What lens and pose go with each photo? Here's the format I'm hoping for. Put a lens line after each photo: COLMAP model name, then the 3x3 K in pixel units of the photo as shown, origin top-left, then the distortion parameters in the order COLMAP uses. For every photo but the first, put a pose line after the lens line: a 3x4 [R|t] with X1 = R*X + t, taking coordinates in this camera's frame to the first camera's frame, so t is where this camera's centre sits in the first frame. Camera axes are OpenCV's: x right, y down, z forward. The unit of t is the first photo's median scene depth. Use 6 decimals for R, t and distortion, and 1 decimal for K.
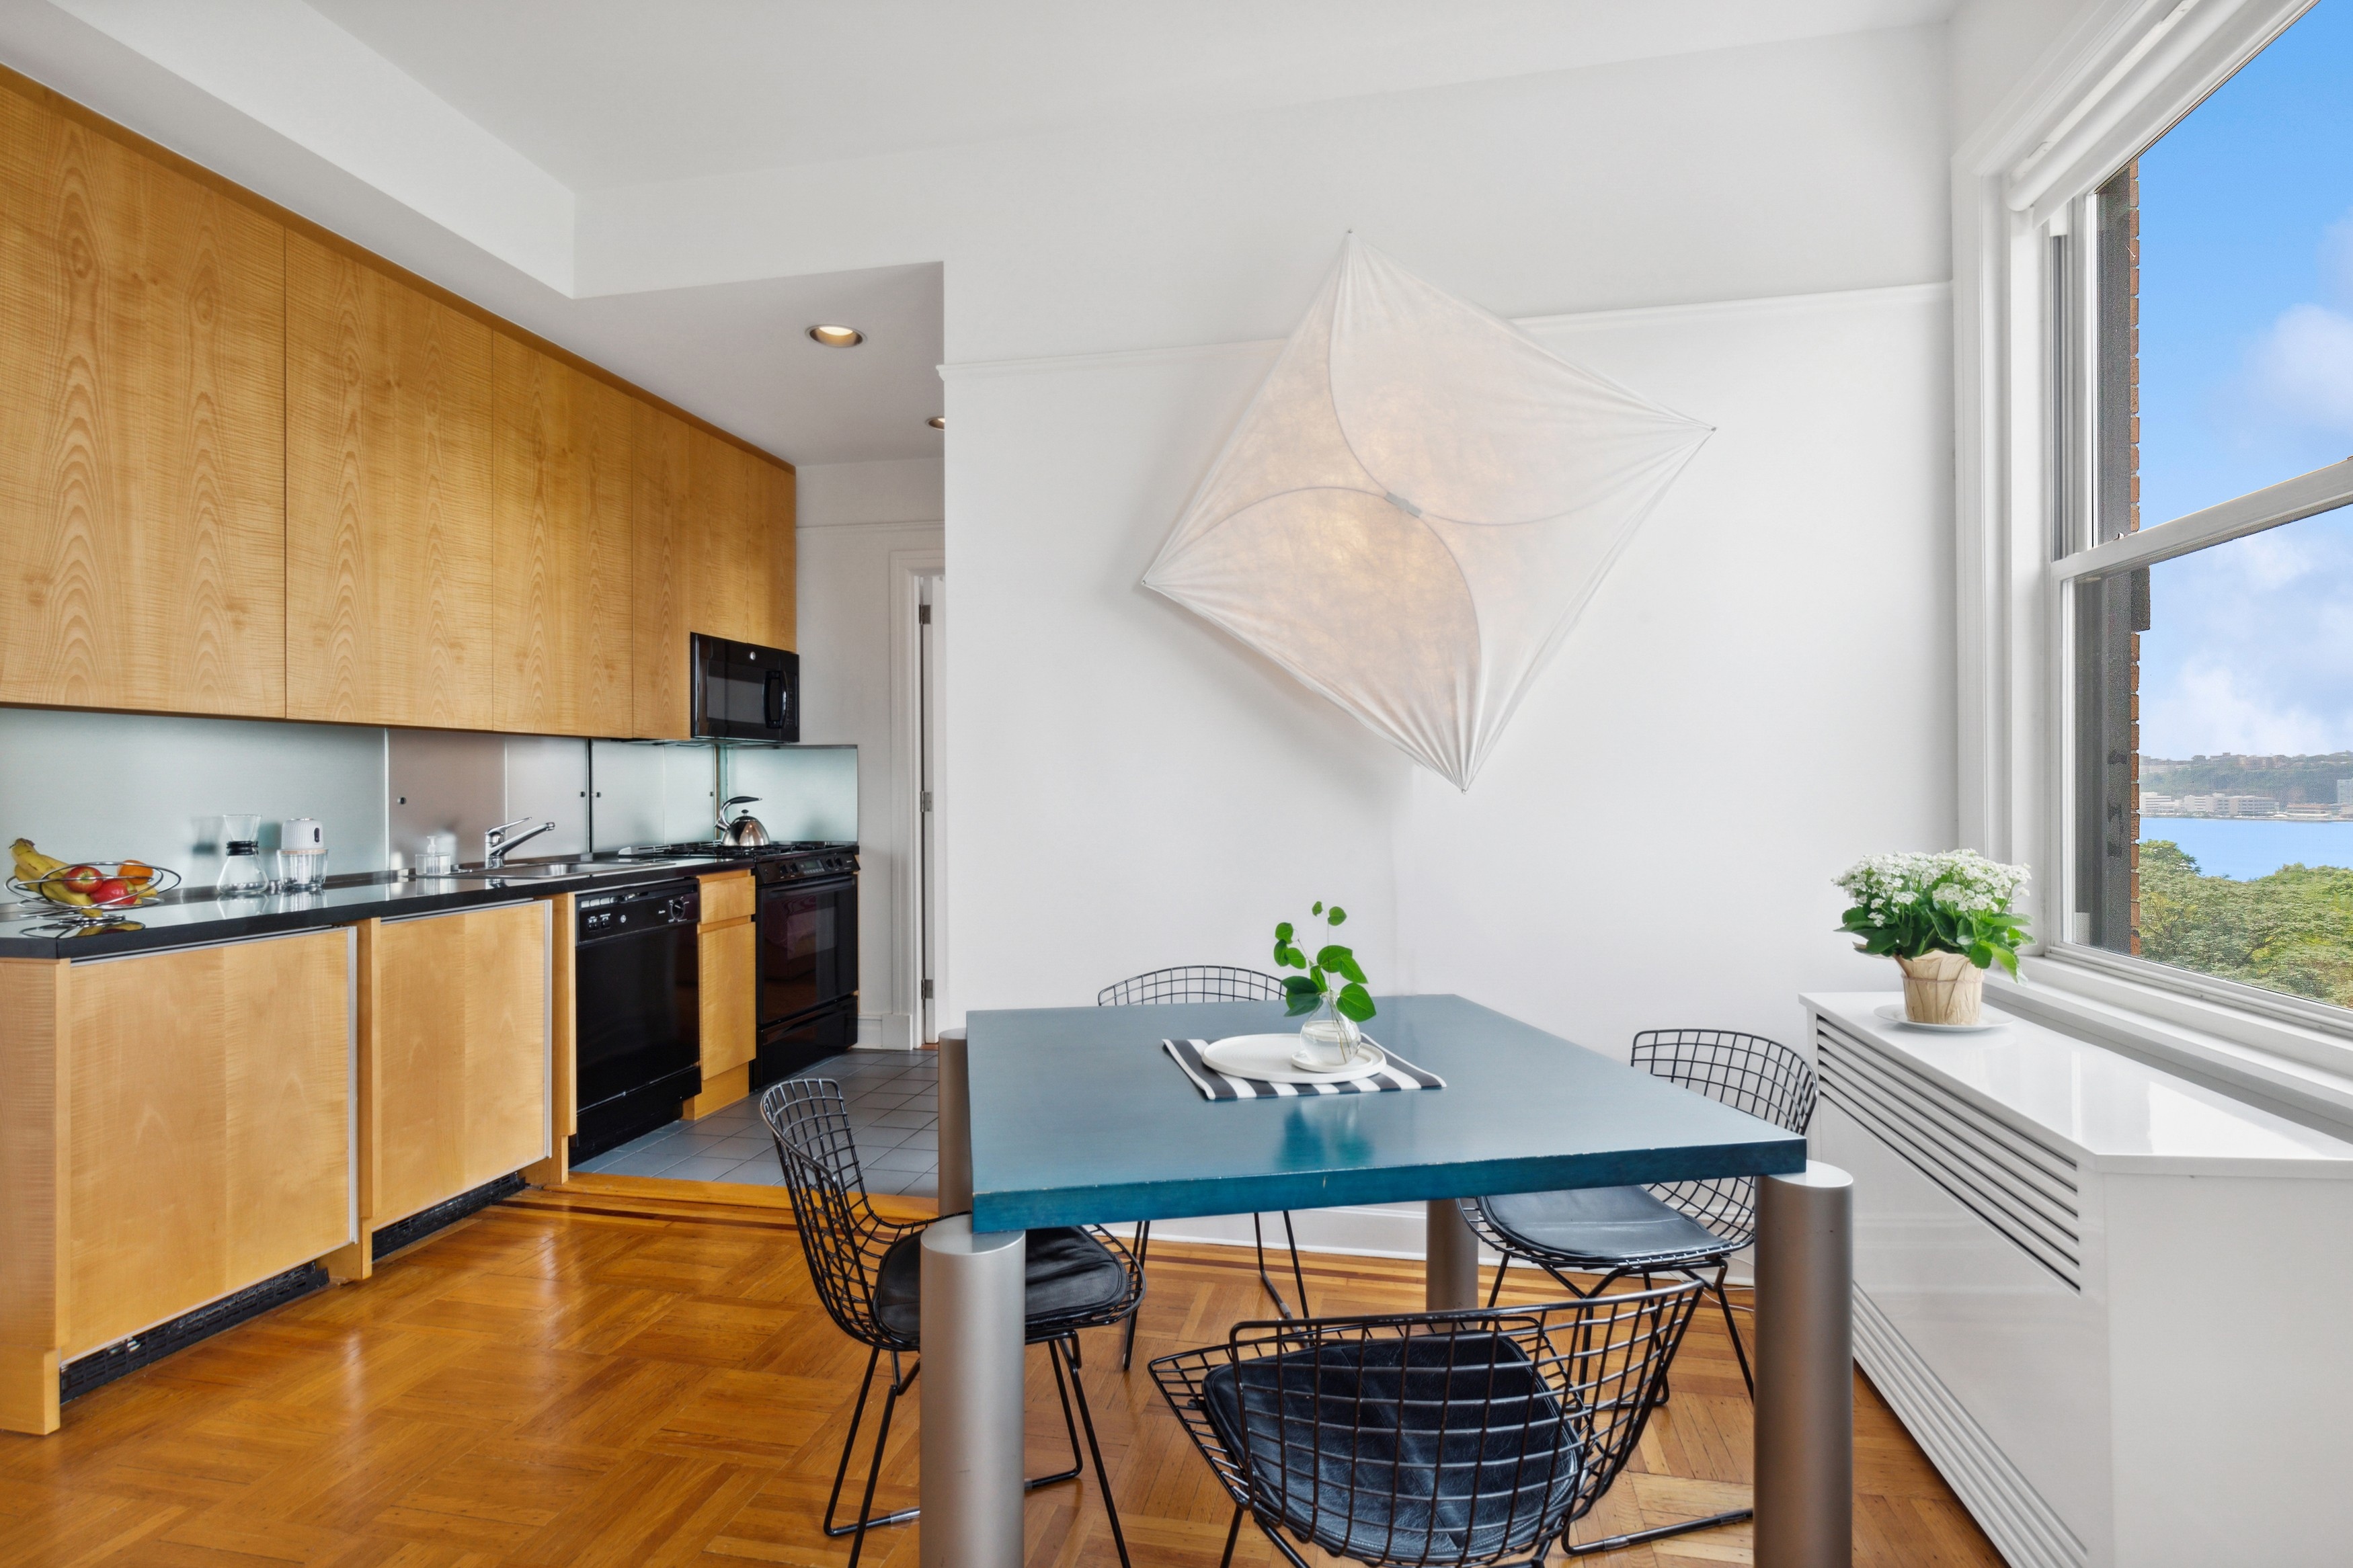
lens RADIAL K [[1174.0, 0, 1162.1], [0, 1174.0, 788.9], [0, 0, 1]] dist [-0.000878, -0.001030]
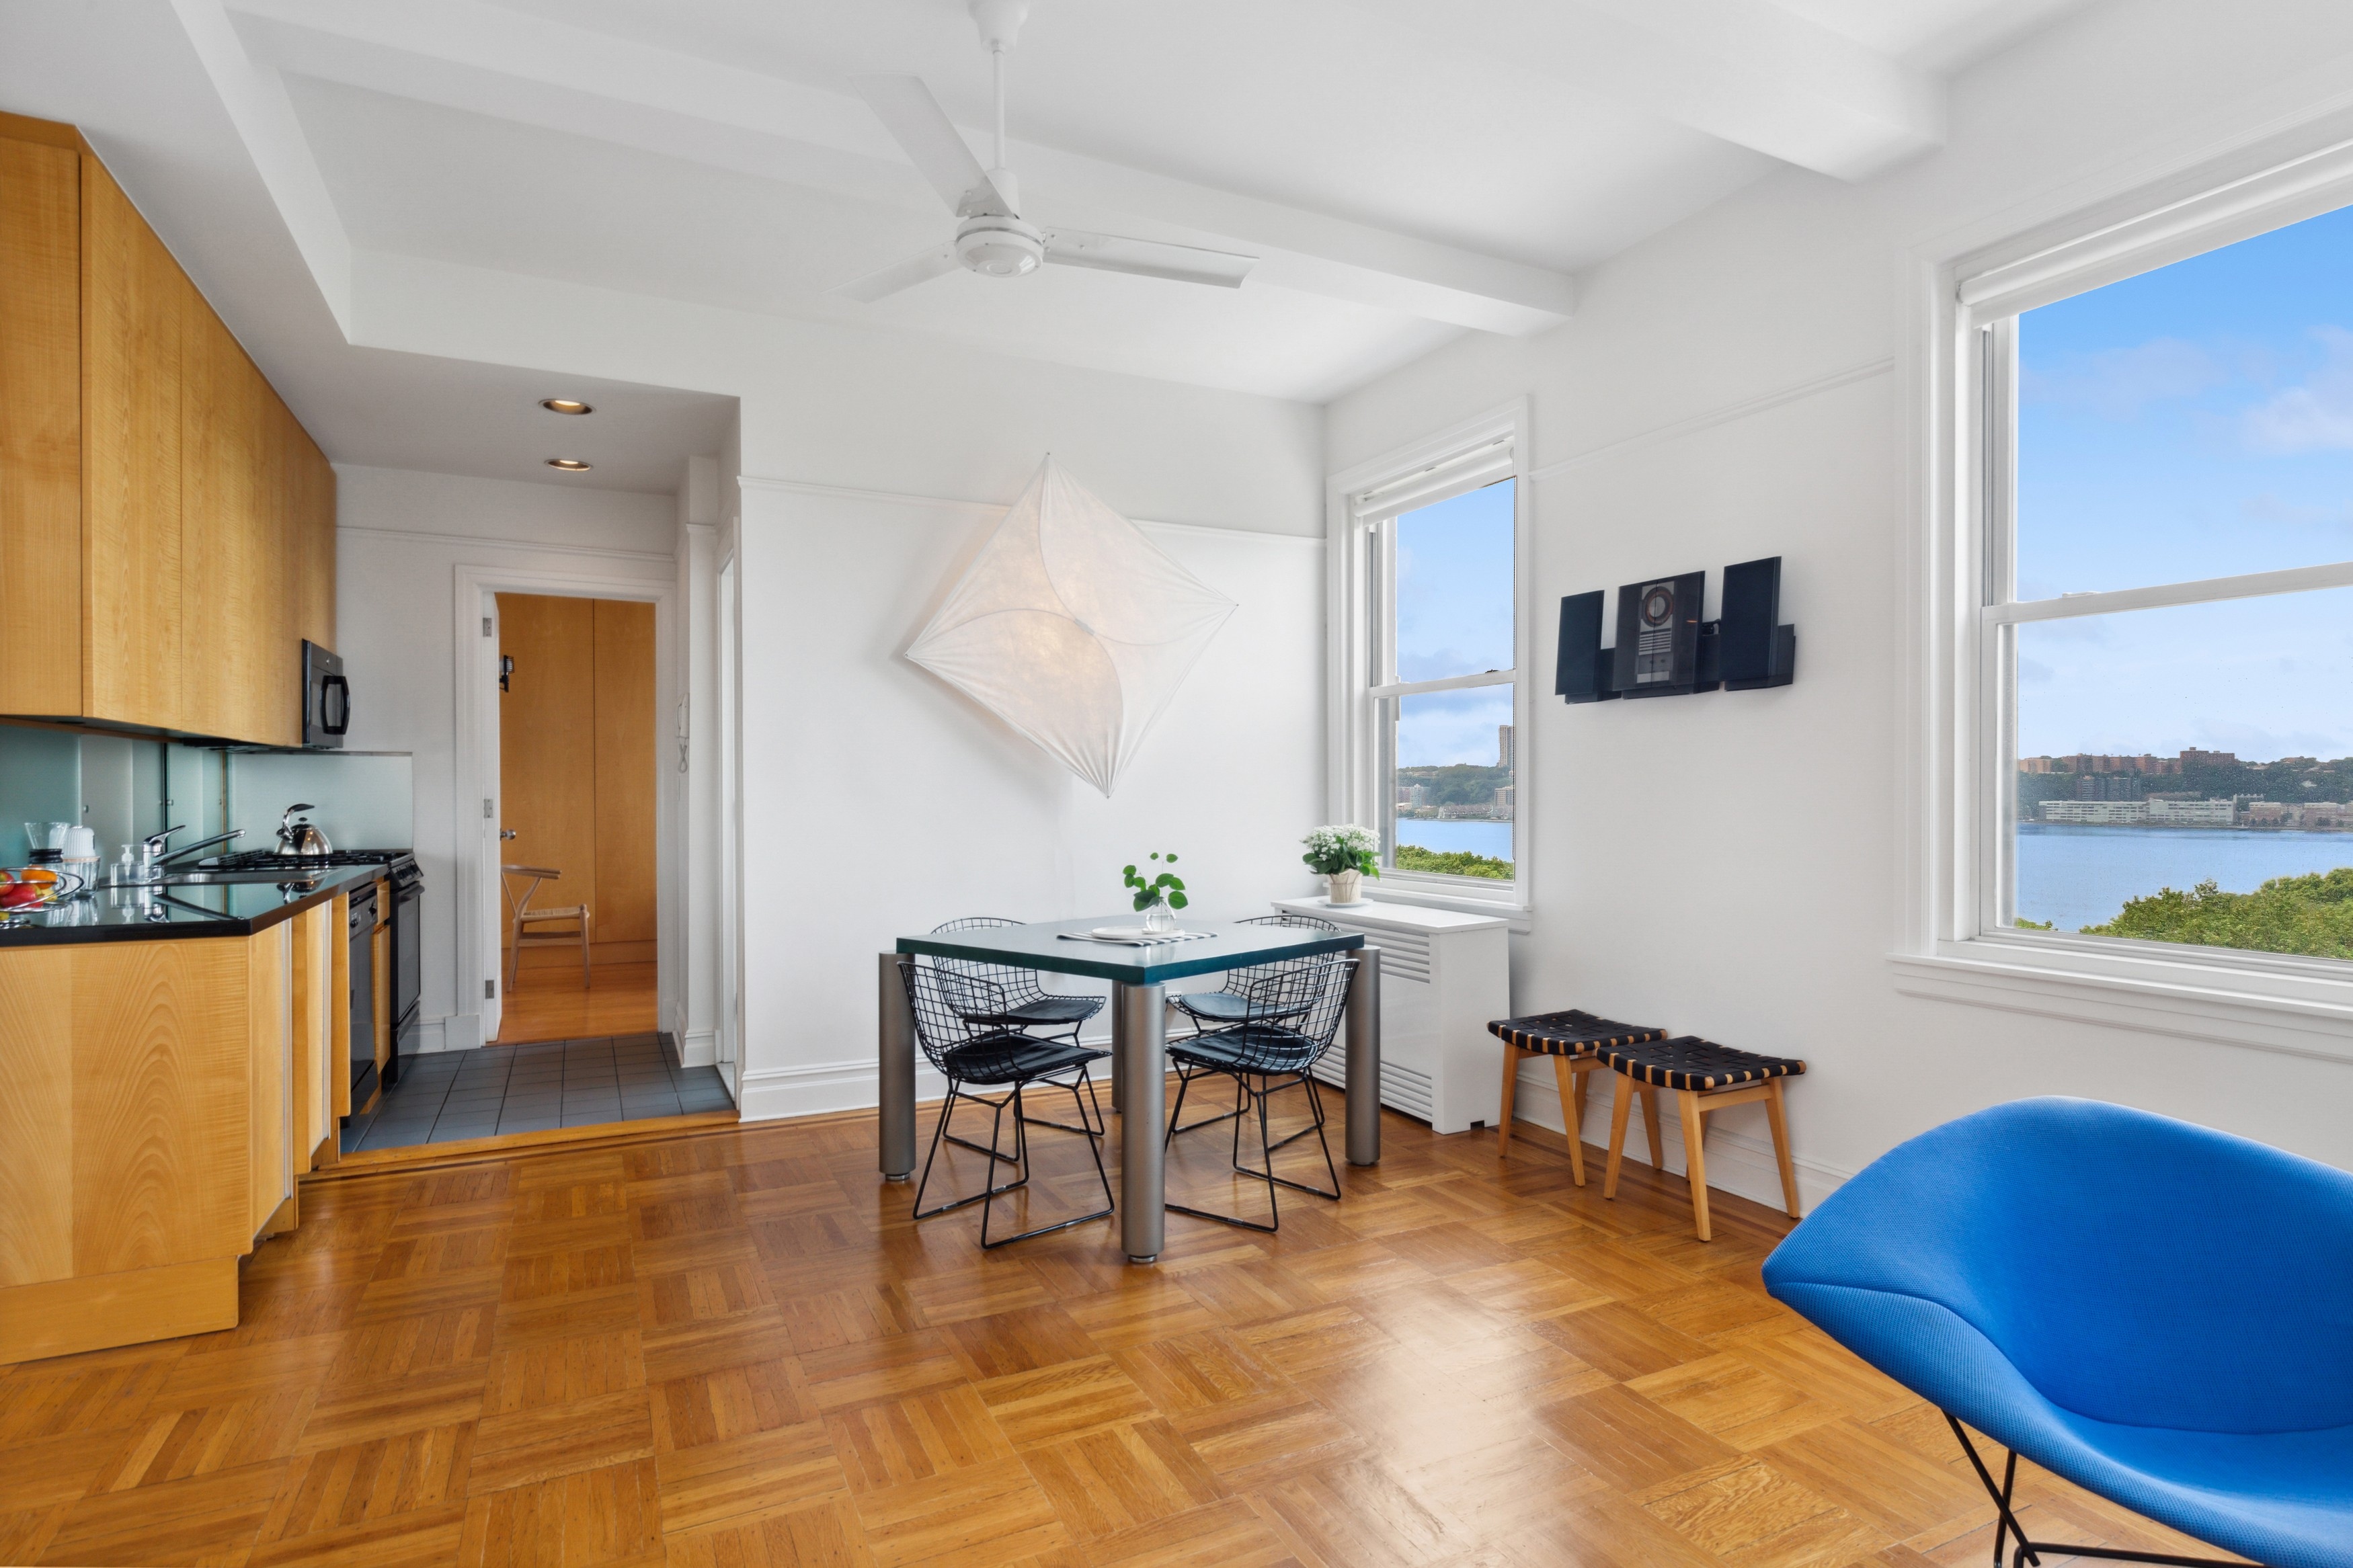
lens RADIAL K [[1168.9, 0, 1176.5], [0, 1168.9, 784.0], [0, 0, 1]] dist [0.030724, 0.000001]
pose [[0.799378, 0.002253, 0.600824, -0.682905], [0.001036, 0.999986, -0.005128, -0.007595], [-0.600827, 0.004721, 0.799365, -0.411983]]
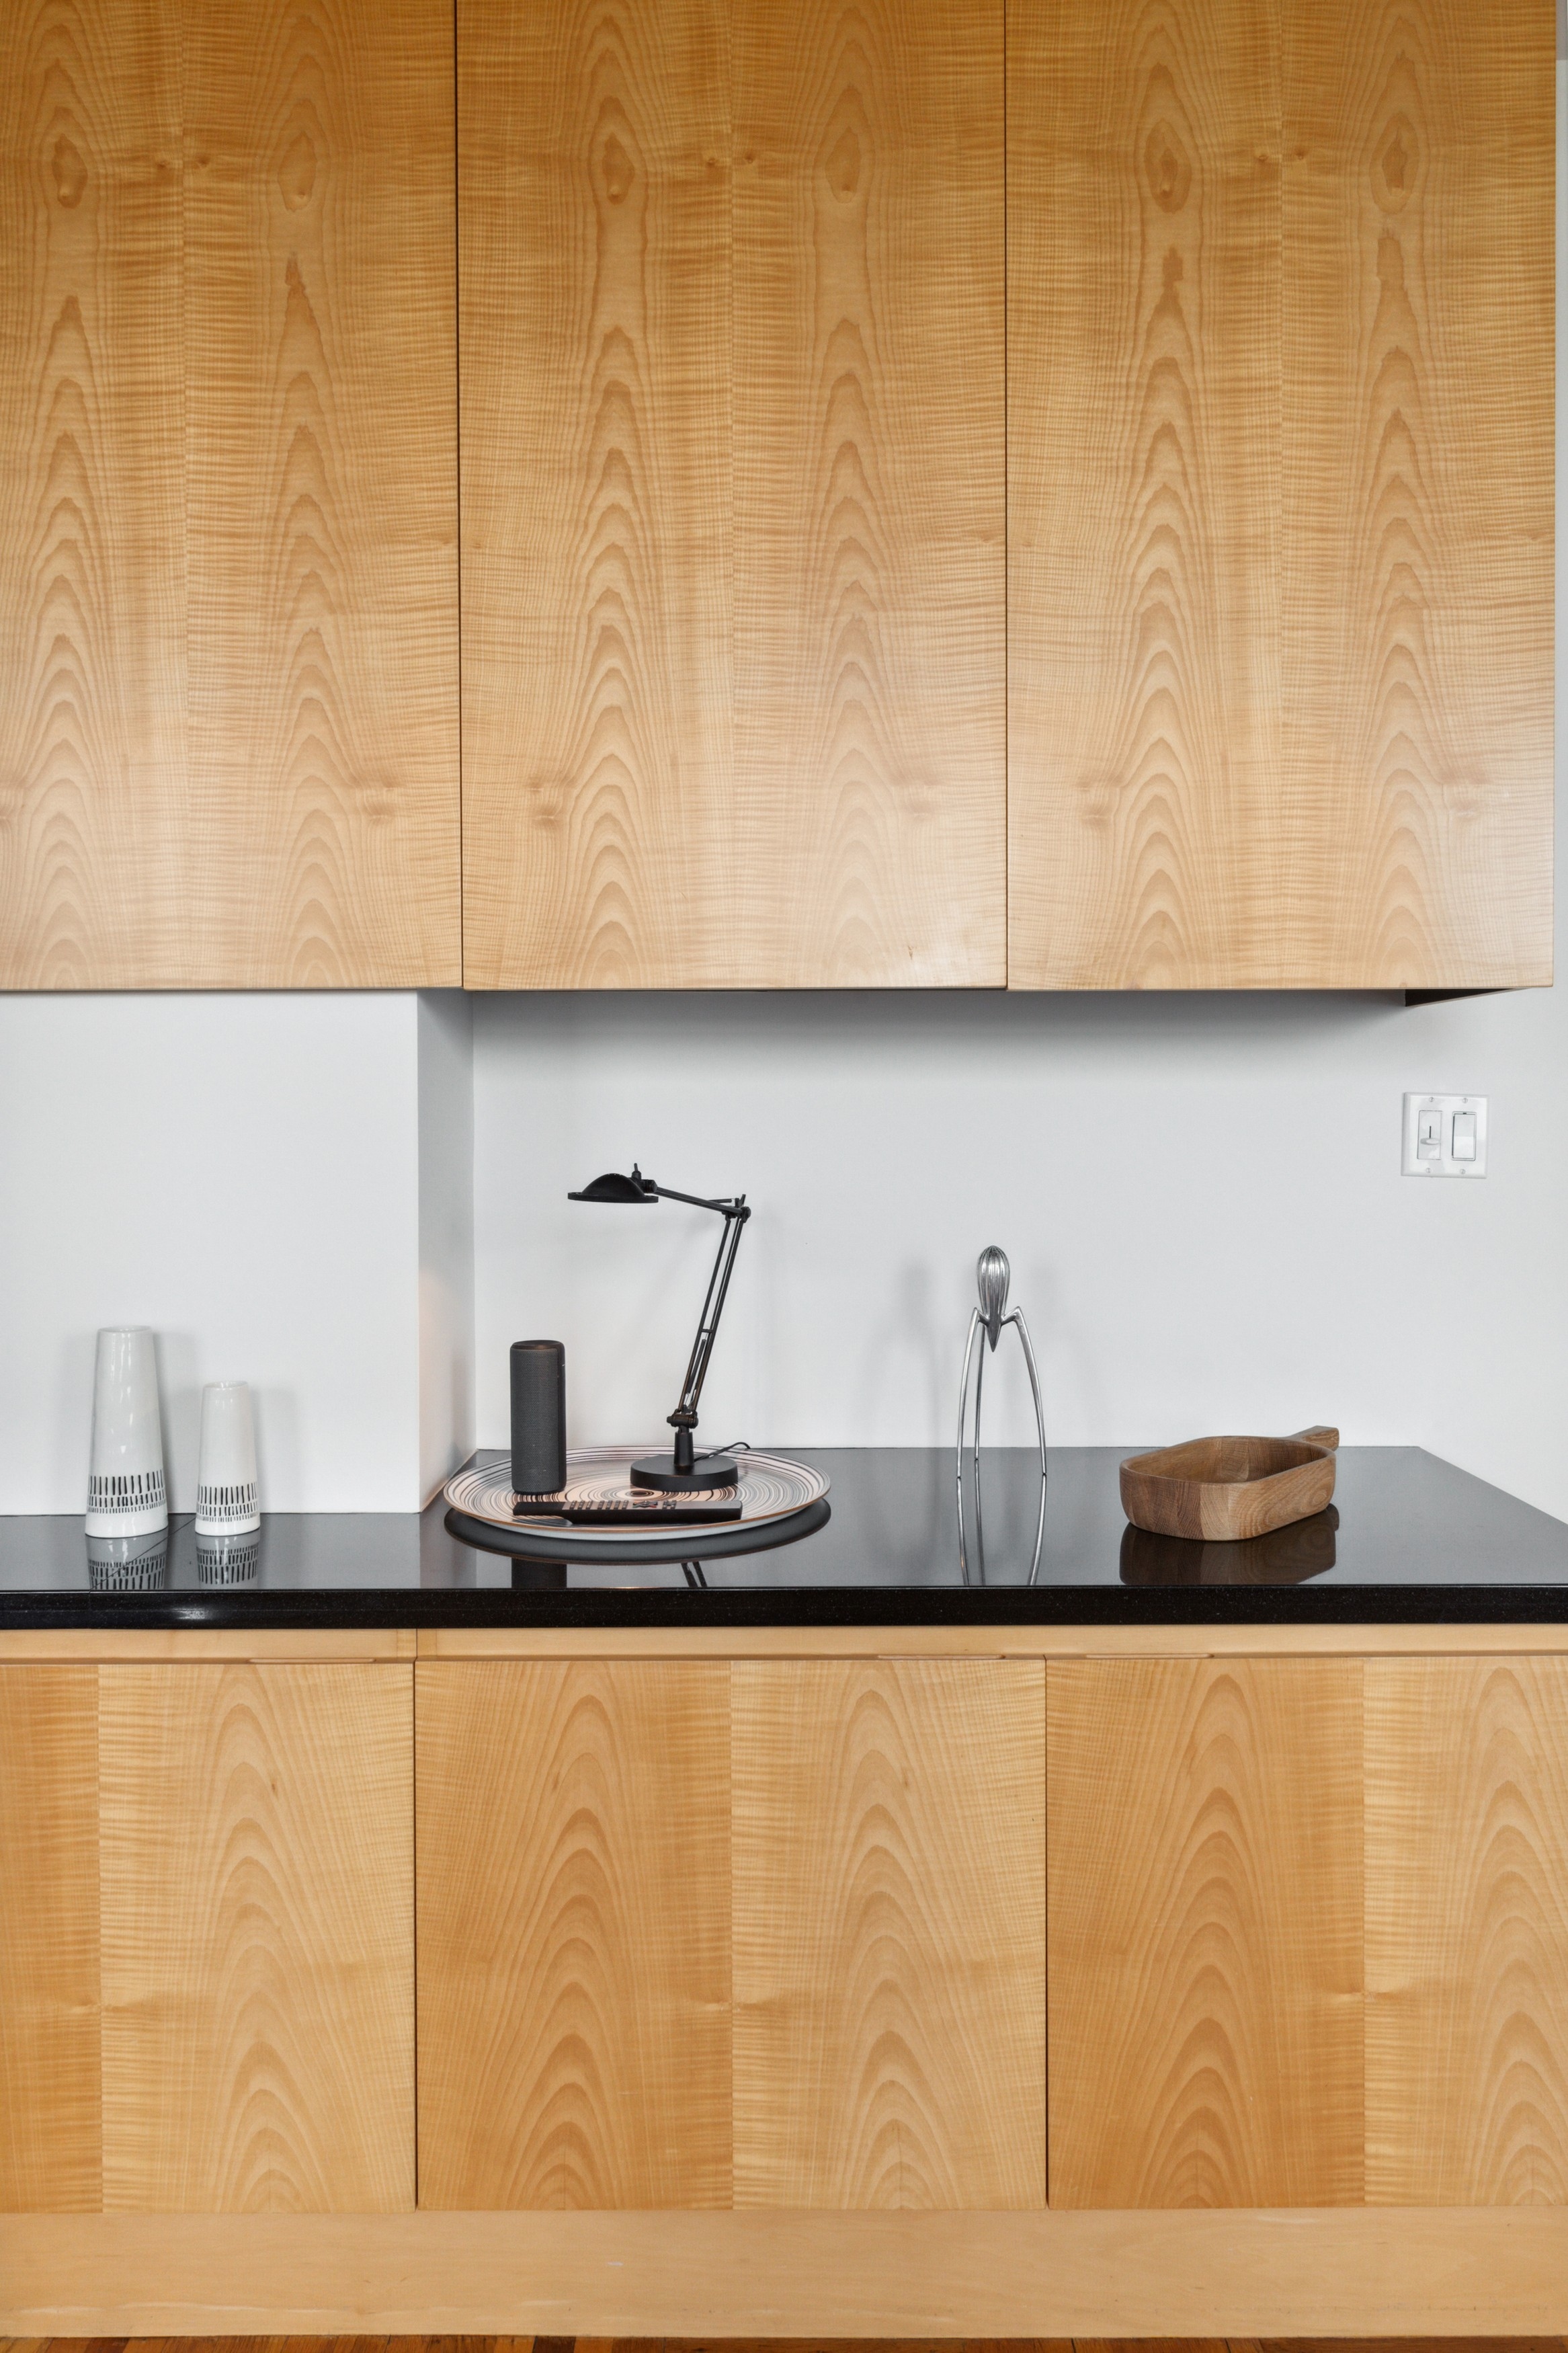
lens RADIAL K [[2335.8, 0, 784.0], [0, 2335.8, 1230.8], [0, 0, 1]] dist [0.013989, 0.000064]
pose [[0.146379, 0.023592, -0.988947, 0.191947], [0.001547, 0.999709, 0.024078, 0.010735], [0.989227, -0.005055, 0.146300, 1.038308]]
